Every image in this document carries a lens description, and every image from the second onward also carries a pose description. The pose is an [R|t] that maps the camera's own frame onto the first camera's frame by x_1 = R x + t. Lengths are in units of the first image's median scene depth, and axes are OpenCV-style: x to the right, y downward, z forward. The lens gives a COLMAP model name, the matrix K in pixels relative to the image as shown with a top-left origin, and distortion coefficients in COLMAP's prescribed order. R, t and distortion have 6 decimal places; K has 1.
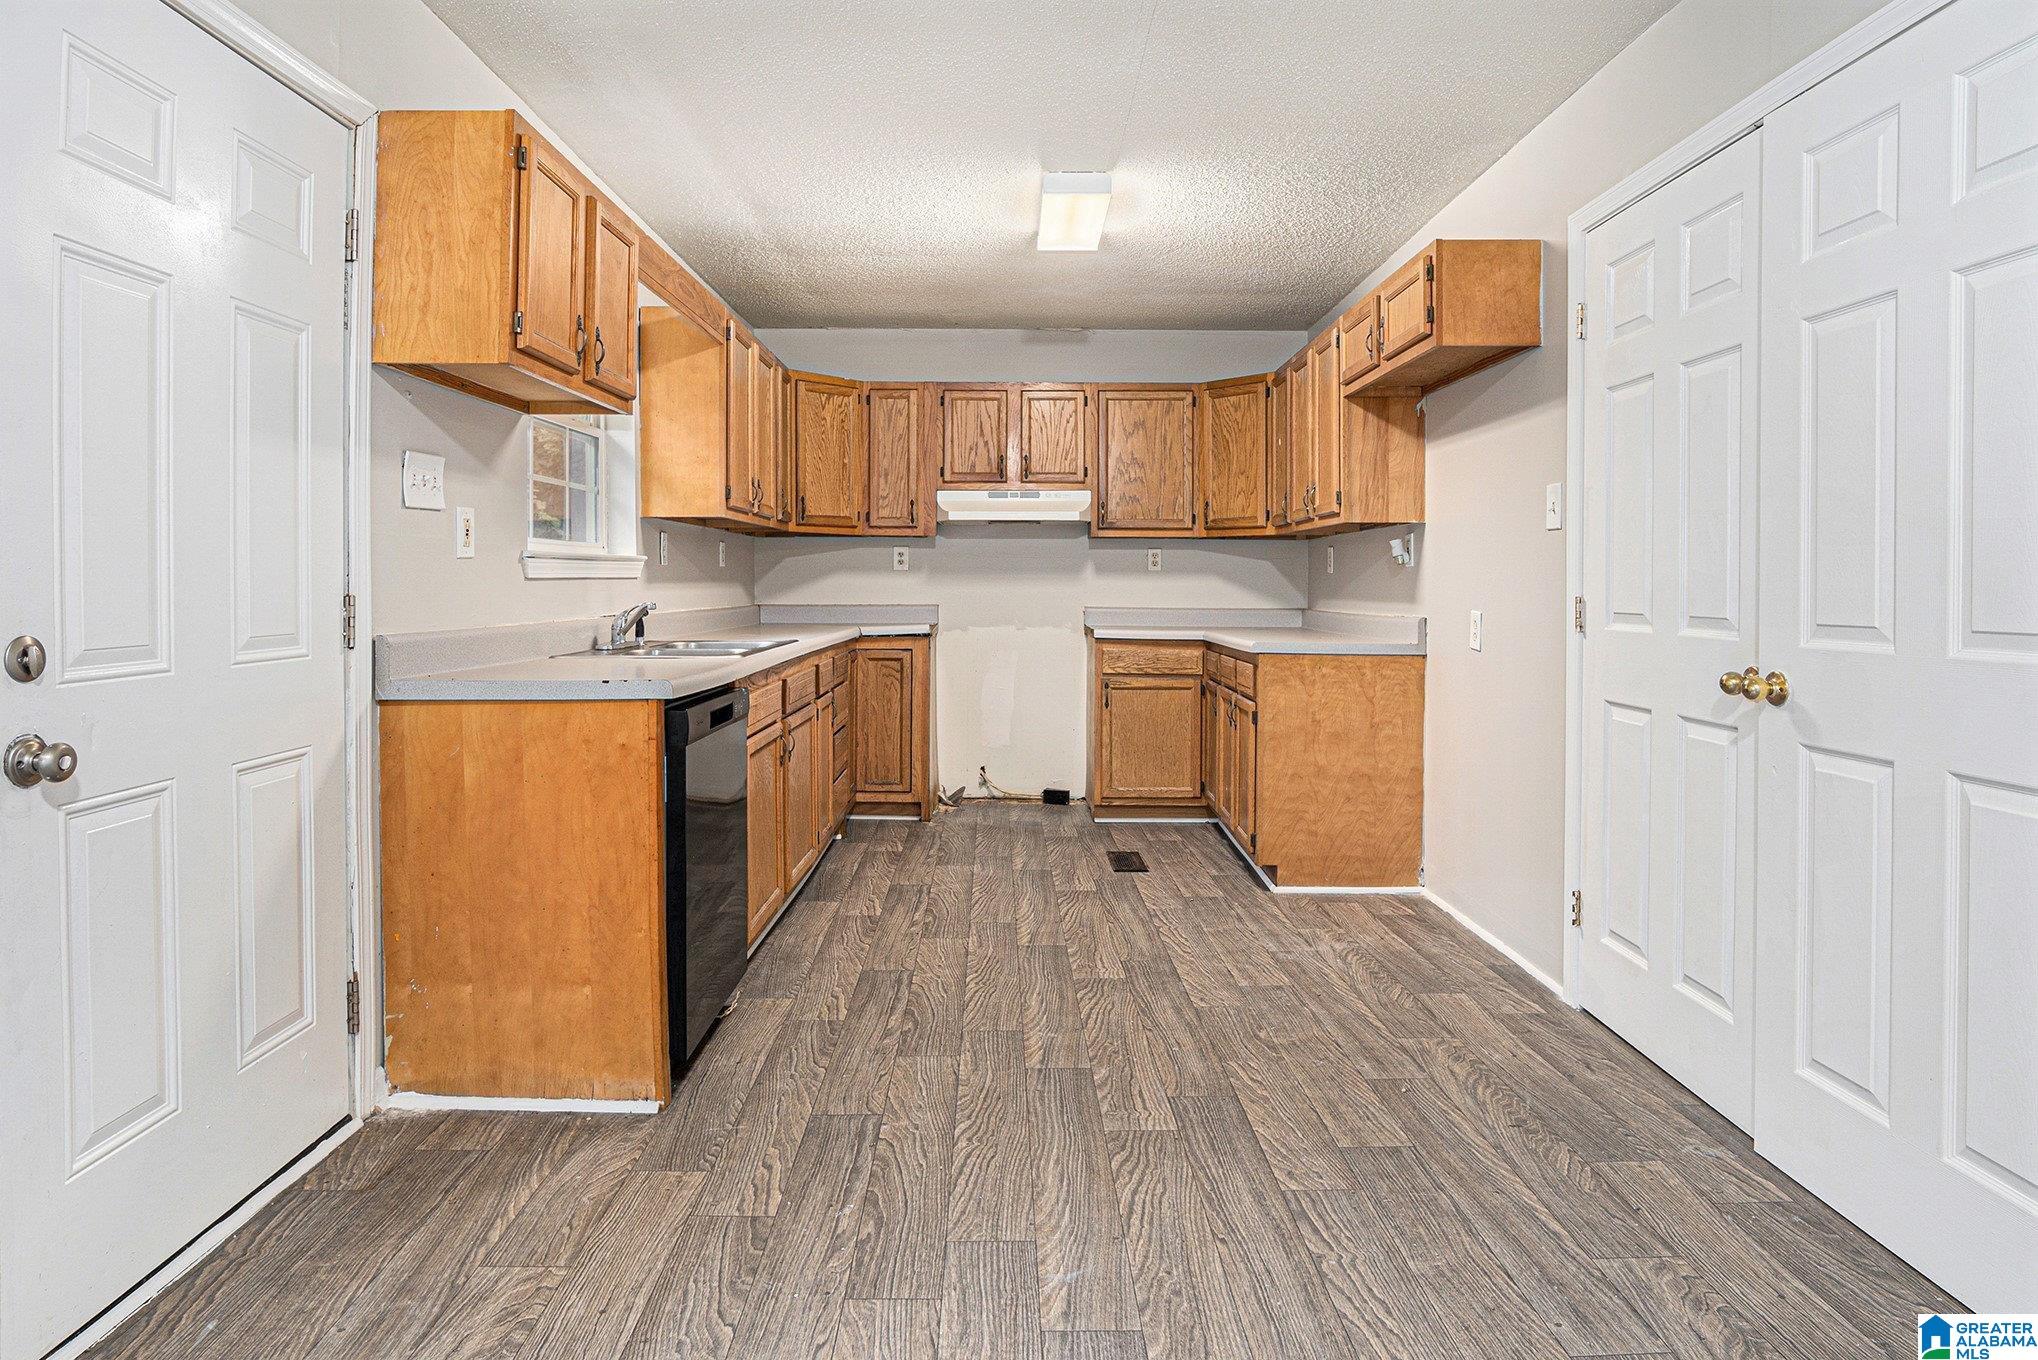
lens RADIAL K [[1064.0, 0, 1024.9], [0, 1064.0, 589.2], [0, 0, 1]] dist [-0.023031, 0.002185]
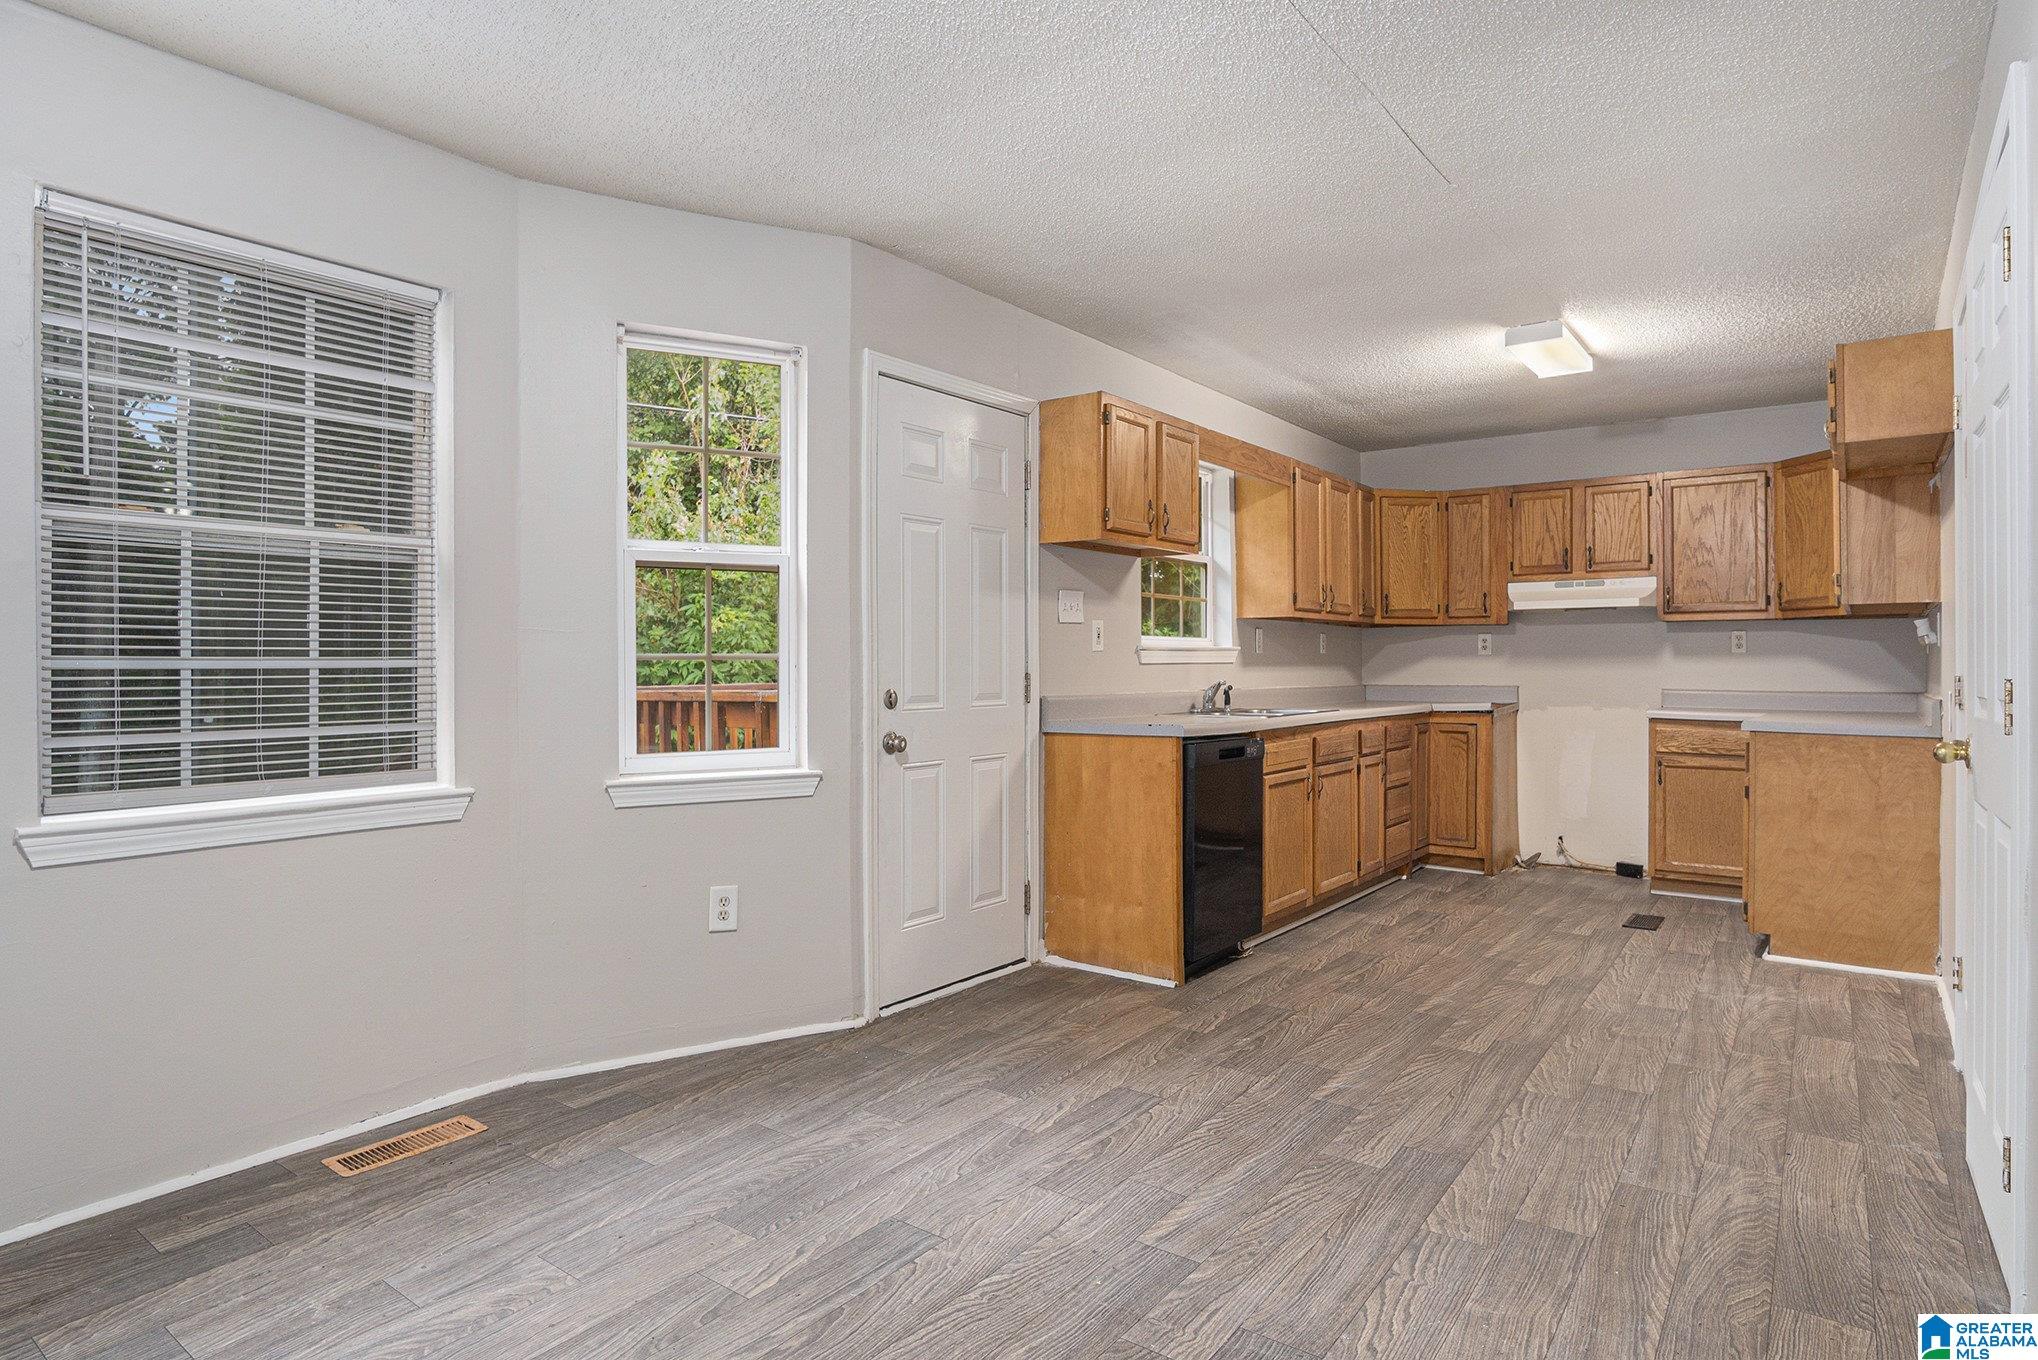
lens RADIAL K [[1093.1, 0, 1019.0], [0, 1093.1, 680.0], [0, 0, 1]] dist [-0.000191, 0.000475]
pose [[0.778103, 0.004508, -0.628120, 0.346638], [-0.001289, 0.999984, 0.005580, 0.004533], [0.628135, -0.003532, 0.778096, -0.310741]]
